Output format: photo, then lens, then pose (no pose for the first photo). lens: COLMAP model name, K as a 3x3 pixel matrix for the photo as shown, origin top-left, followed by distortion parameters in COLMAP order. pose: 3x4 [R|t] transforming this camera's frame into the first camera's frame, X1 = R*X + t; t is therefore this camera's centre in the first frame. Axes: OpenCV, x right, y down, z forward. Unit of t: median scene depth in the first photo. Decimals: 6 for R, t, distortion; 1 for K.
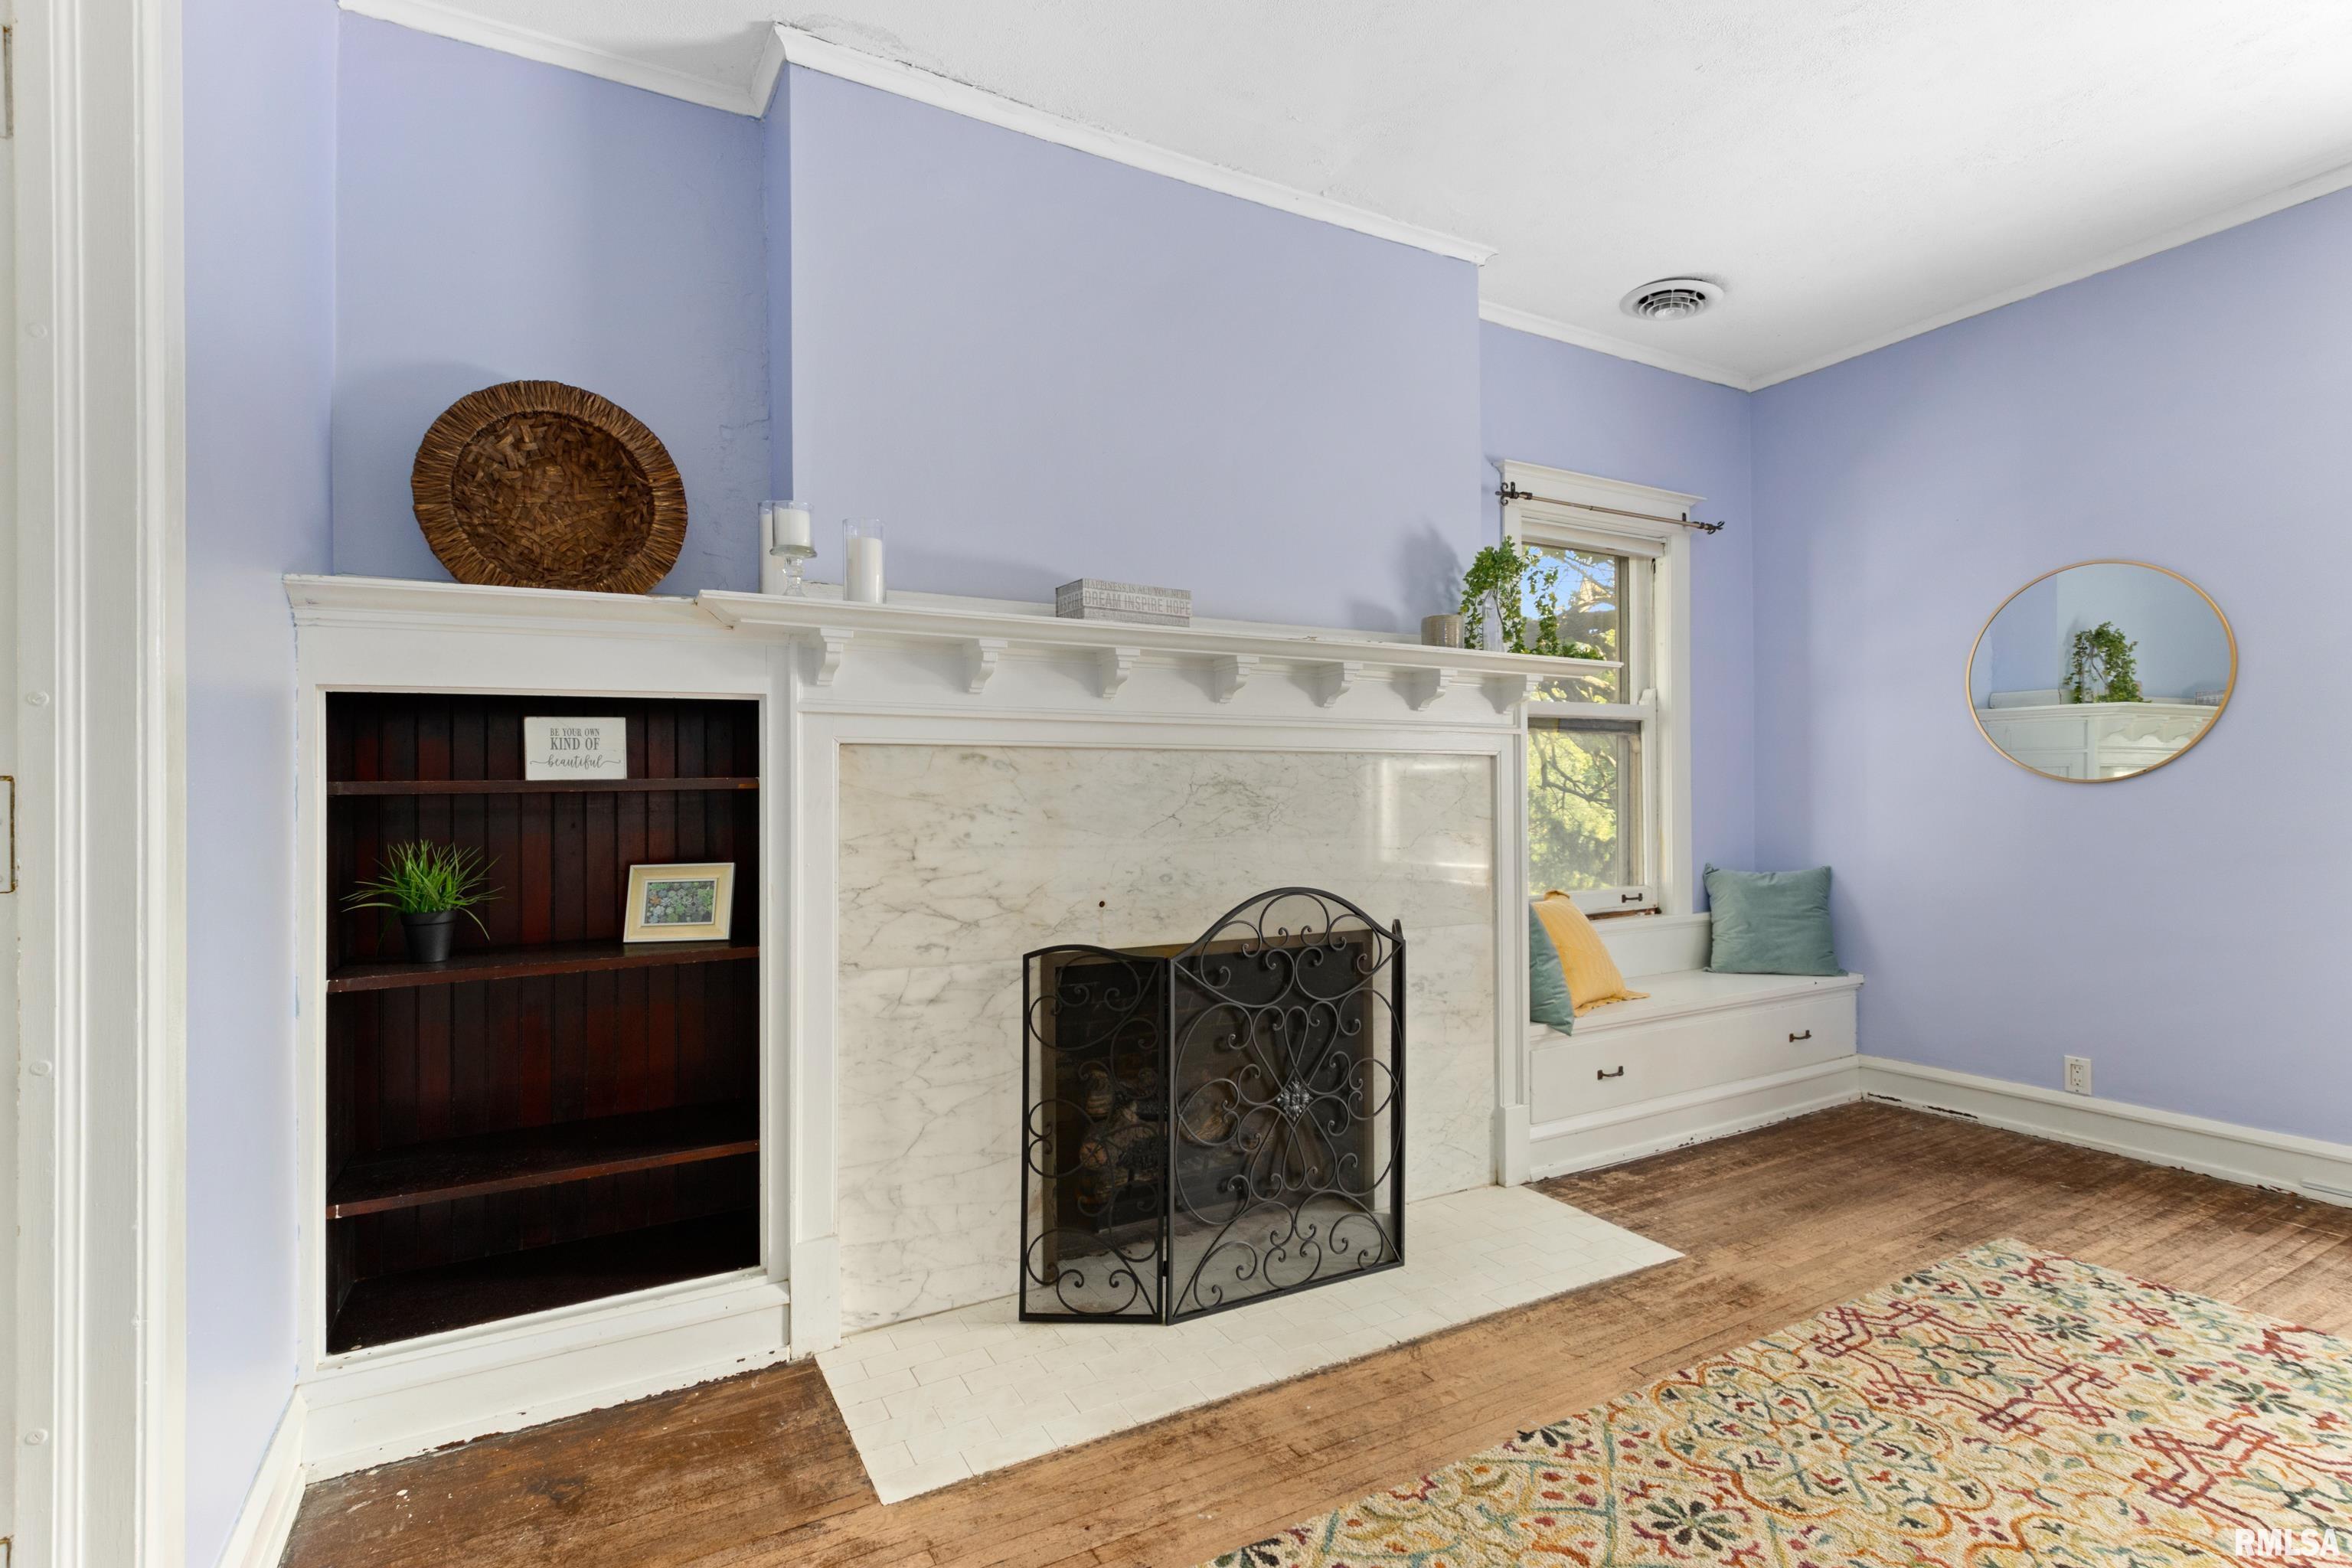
lens RADIAL K [[1100.6, 0, 1162.6], [0, 1100.6, 787.8], [0, 0, 1]] dist [0.013501, -0.003870]
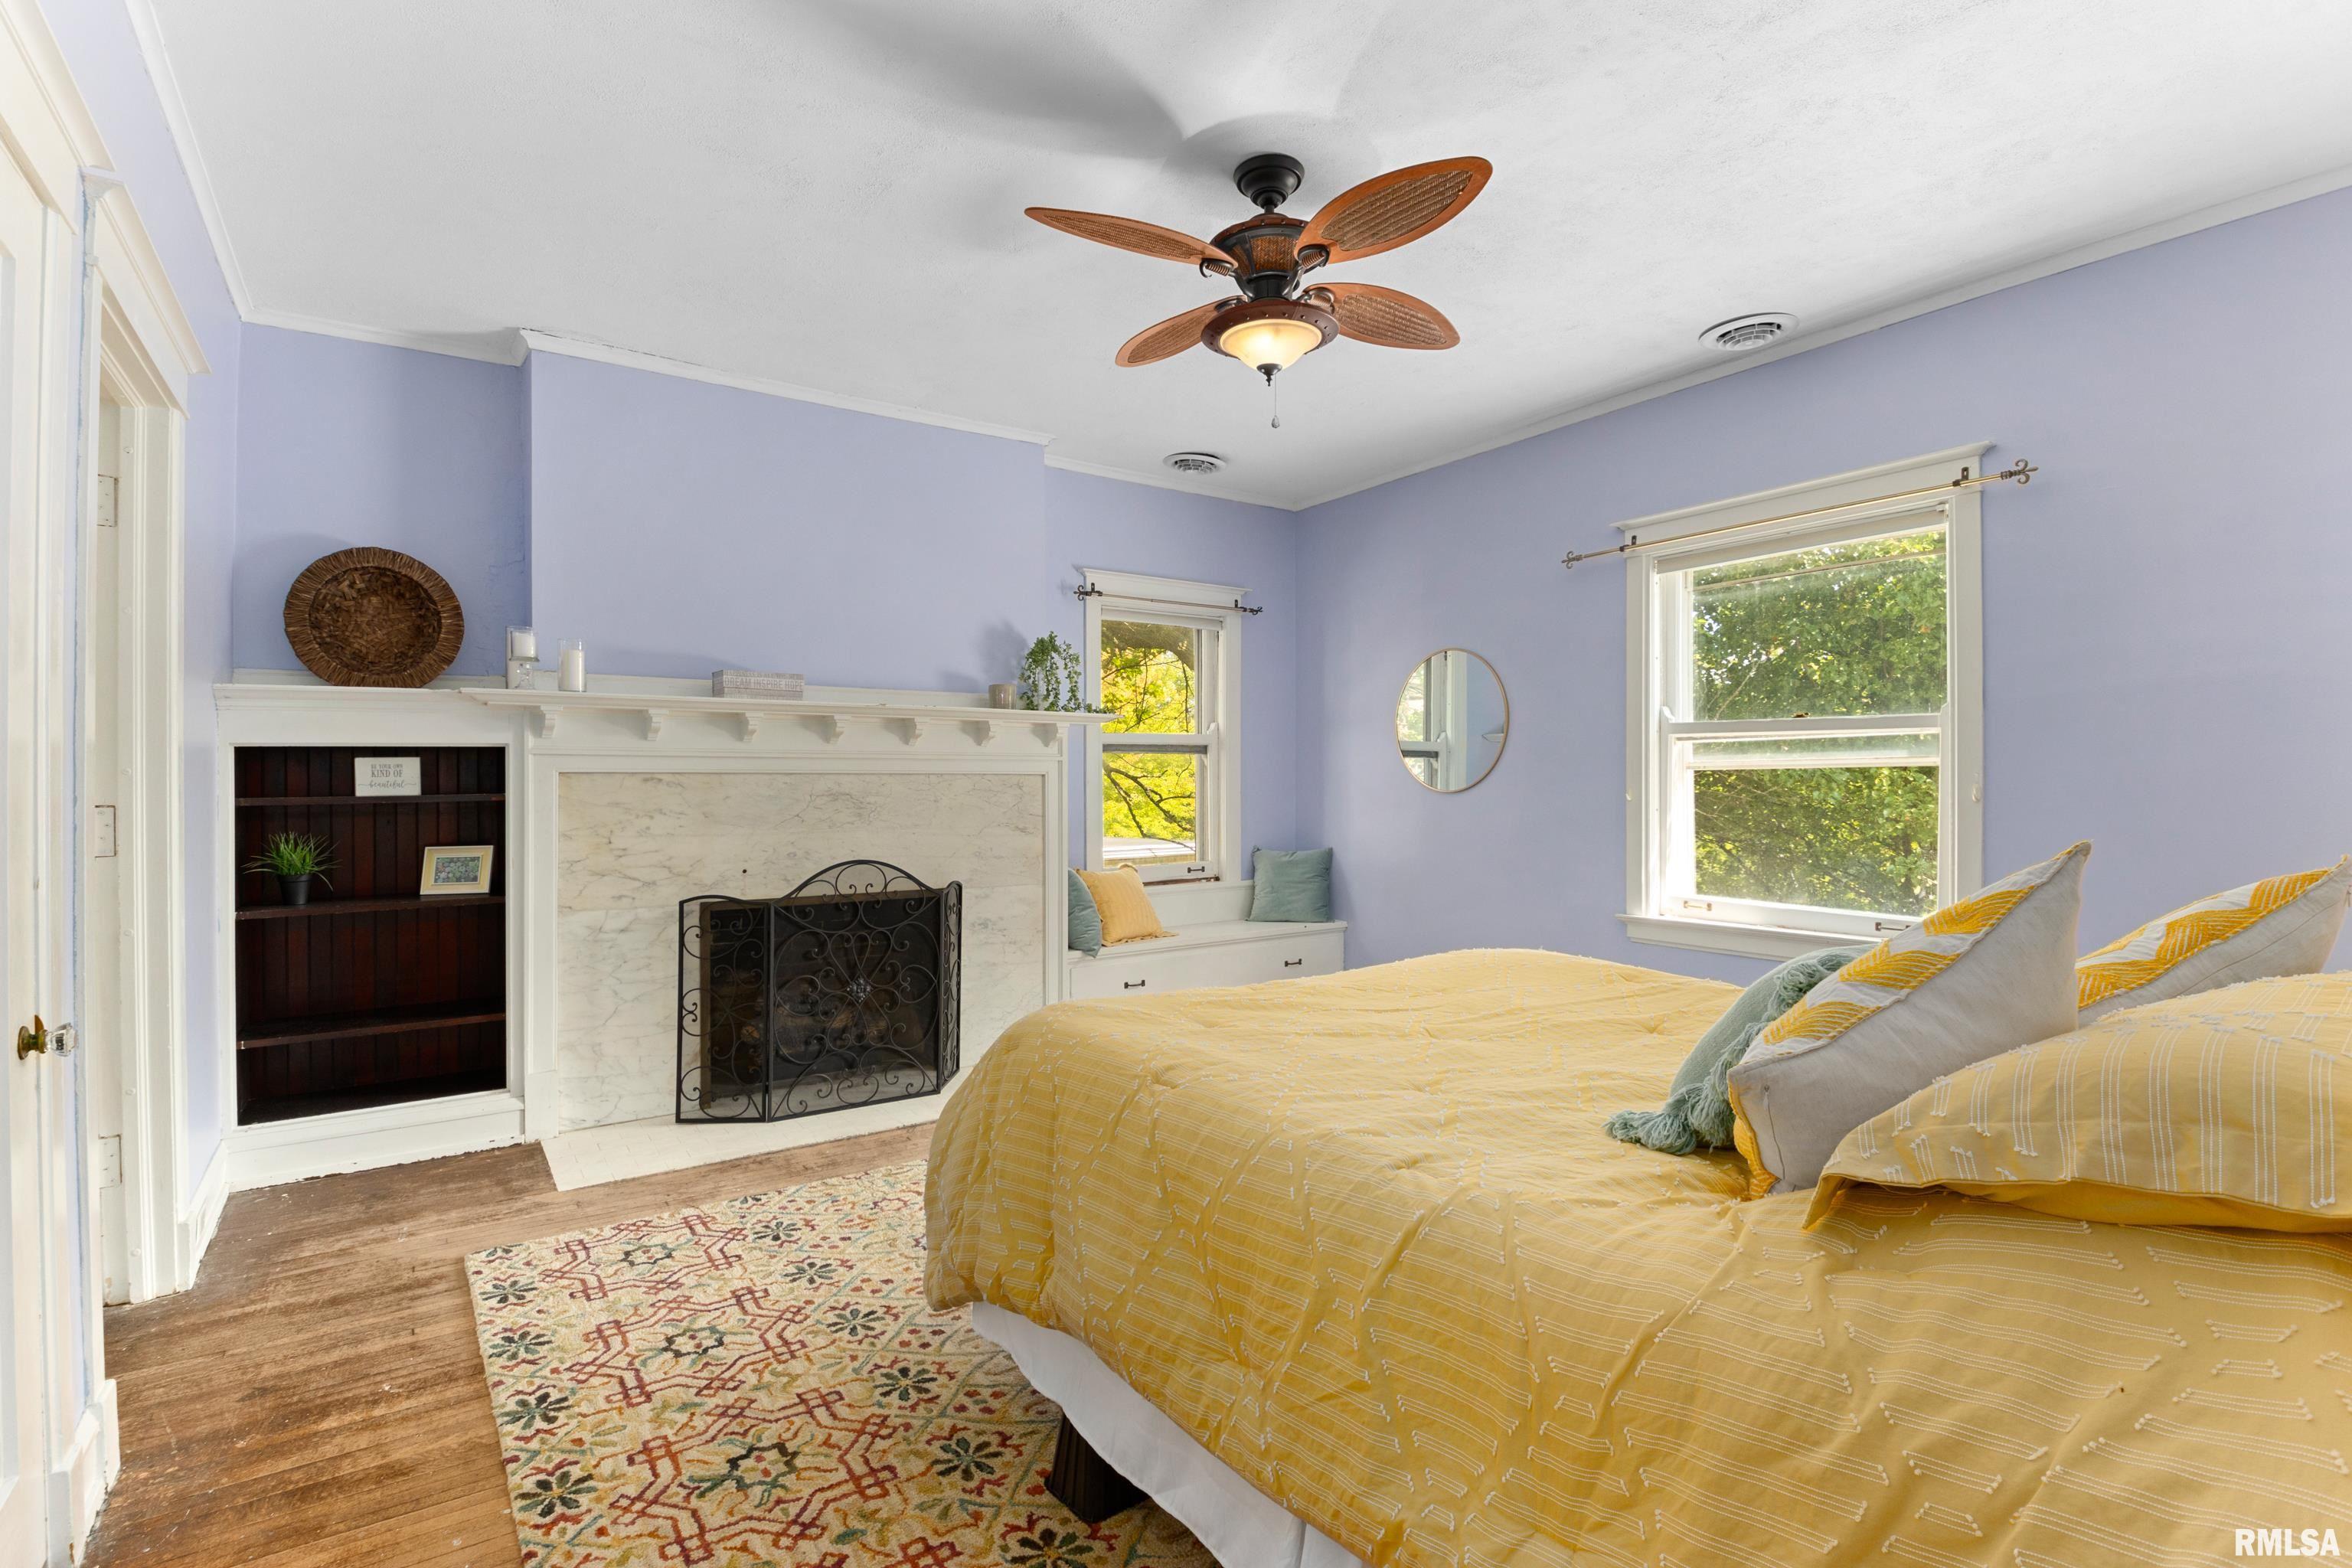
lens RADIAL K [[1084.6, 0, 1162.7], [0, 1084.6, 781.5], [0, 0, 1]] dist [0.033279, -0.040059]
pose [[0.995126, 0.004329, 0.098519, 0.427576], [-0.005033, 0.999964, 0.006899, -0.041471], [-0.098485, -0.007361, 0.995111, -0.684192]]
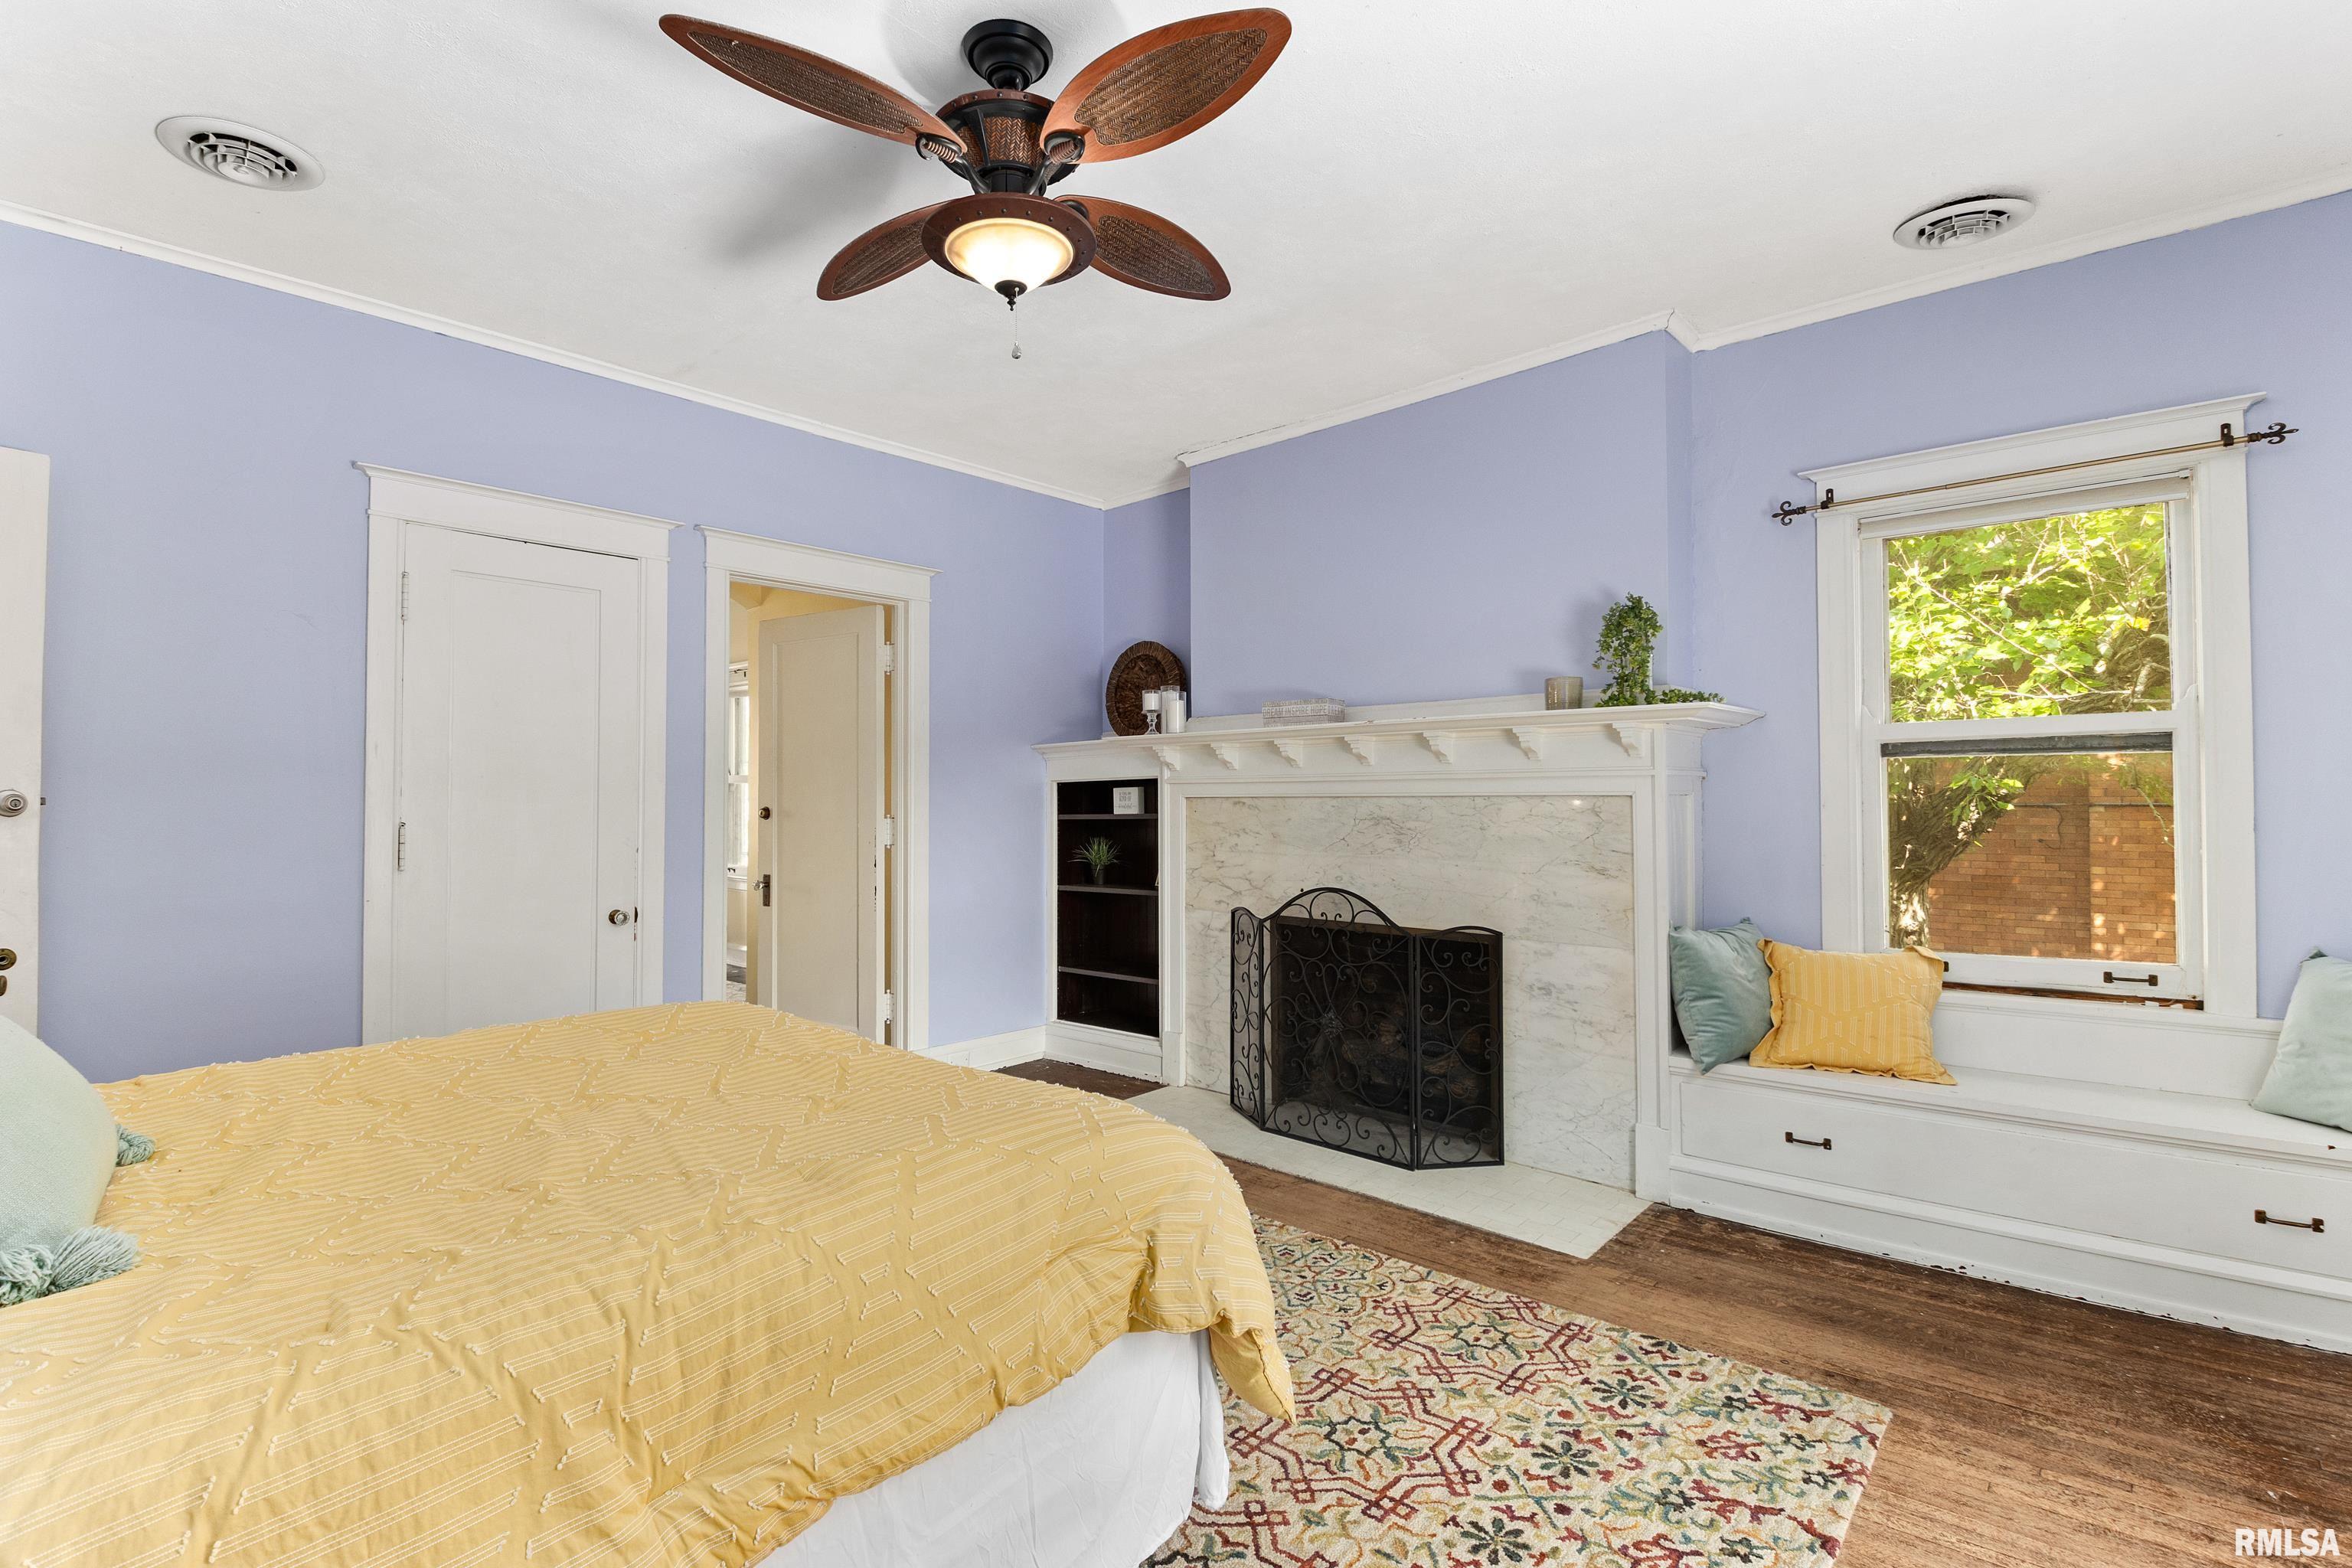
lens RADIAL K [[1084.6, 0, 1162.7], [0, 1084.6, 781.5], [0, 0, 1]] dist [0.033279, -0.040059]
pose [[0.315803, -0.013839, -0.948724, 1.578954], [0.007510, 0.999899, -0.012086, -0.044657], [0.948795, -0.003309, 0.315875, 0.306949]]
